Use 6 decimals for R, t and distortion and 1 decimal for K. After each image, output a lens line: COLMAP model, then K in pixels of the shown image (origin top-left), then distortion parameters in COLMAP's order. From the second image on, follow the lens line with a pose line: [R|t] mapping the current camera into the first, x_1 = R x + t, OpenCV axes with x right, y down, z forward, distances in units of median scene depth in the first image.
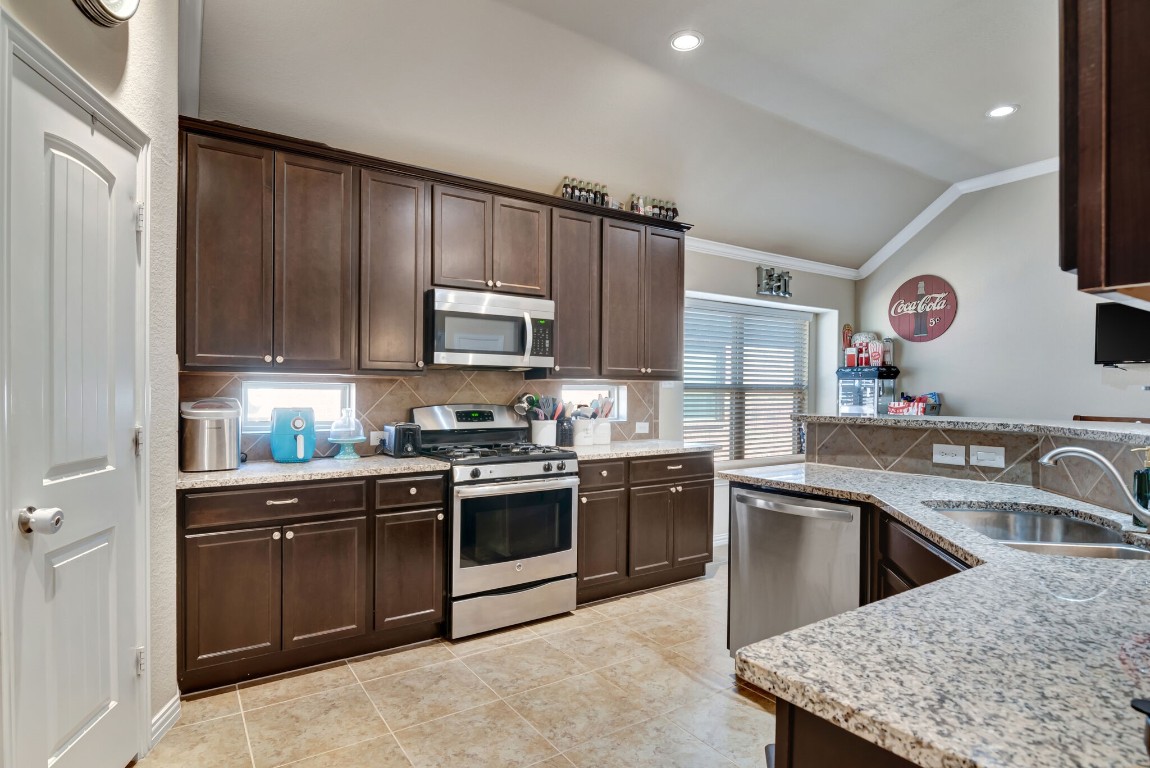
lens RADIAL K [[591.8, 0, 597.4], [0, 591.8, 397.9], [0, 0, 1]] dist [-0.011496, 0.000224]
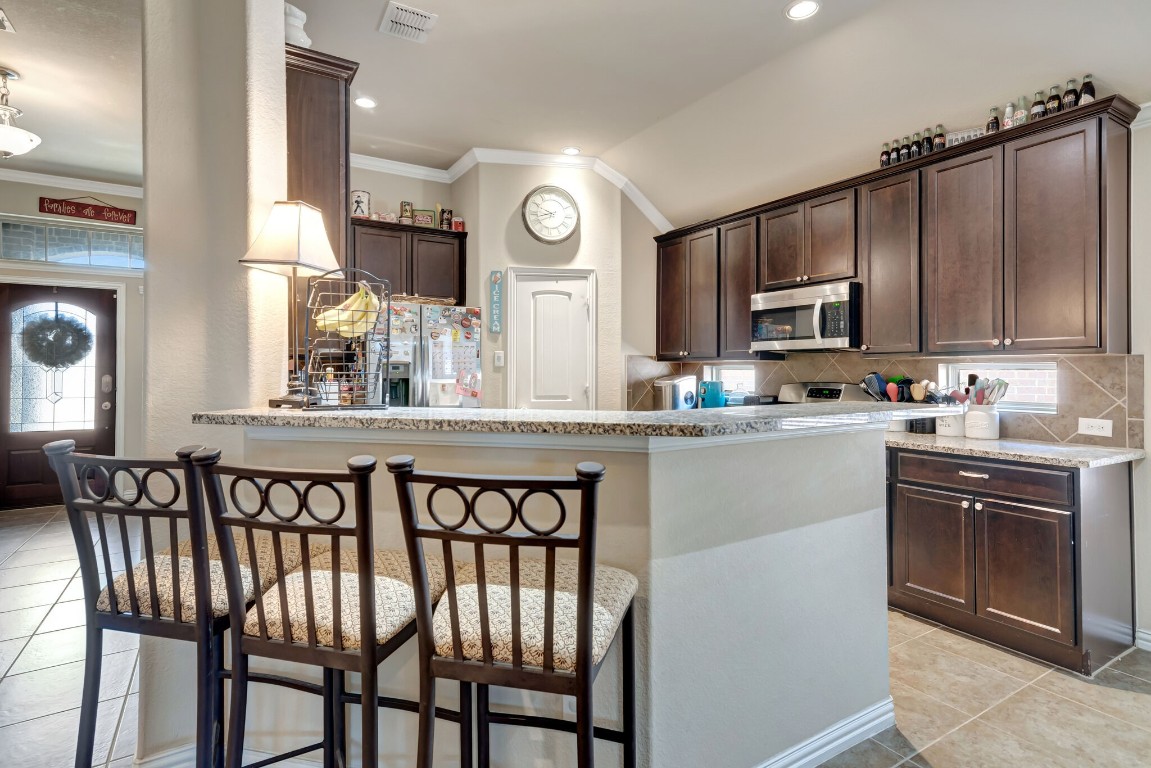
lens RADIAL K [[567.6, 0, 598.0], [0, 567.6, 362.6], [0, 0, 1]] dist [0.010582, -0.002359]
pose [[-0.019472, -0.013552, -0.999719, 0.608143], [-0.008686, 0.999873, -0.013385, -0.005971], [0.999773, 0.008423, -0.019587, 0.396303]]
